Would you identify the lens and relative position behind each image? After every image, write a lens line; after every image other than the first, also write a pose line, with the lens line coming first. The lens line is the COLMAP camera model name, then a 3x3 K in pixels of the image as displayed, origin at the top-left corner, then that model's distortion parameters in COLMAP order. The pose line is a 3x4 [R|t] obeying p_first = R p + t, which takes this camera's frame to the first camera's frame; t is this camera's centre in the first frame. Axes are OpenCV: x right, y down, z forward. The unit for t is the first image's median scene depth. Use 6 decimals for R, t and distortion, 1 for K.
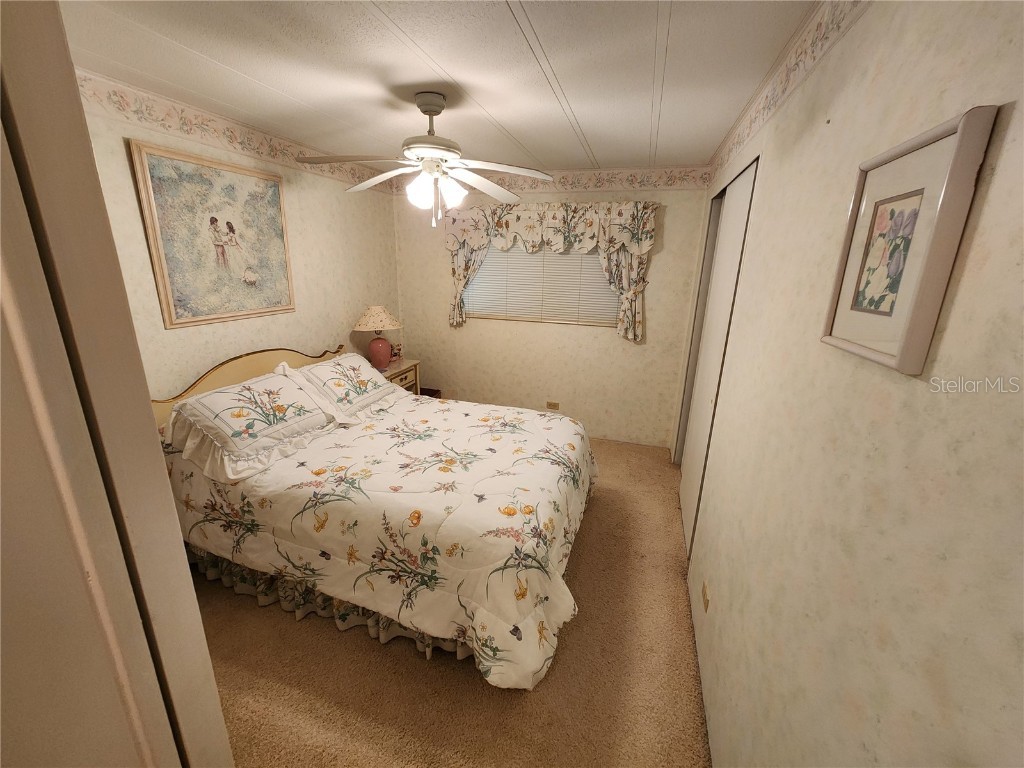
lens RADIAL K [[422.5, 0, 514.7], [0, 422.5, 383.4], [0, 0, 1]] dist [-0.001919, 0.000569]
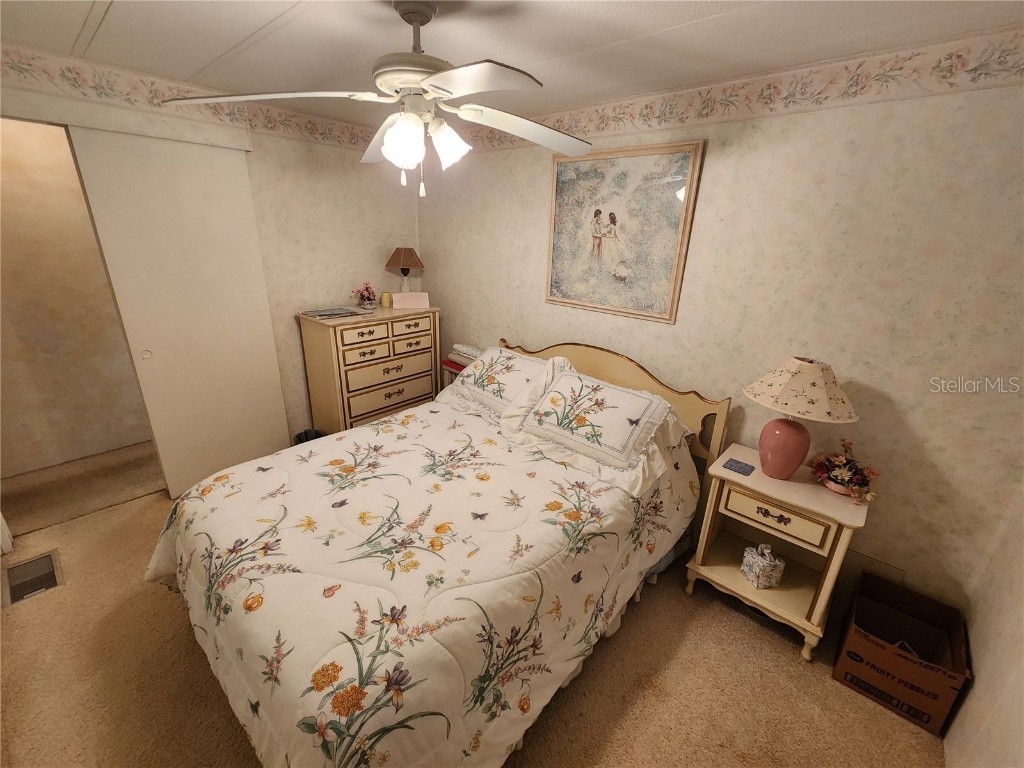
lens RADIAL K [[422.5, 0, 514.7], [0, 422.5, 383.4], [0, 0, 1]] dist [-0.001919, 0.000569]
pose [[-0.424648, 0.266904, -0.865122, 0.362245], [-0.302190, 0.858972, 0.413338, -0.381884], [0.853437, 0.436954, -0.284105, 1.263067]]
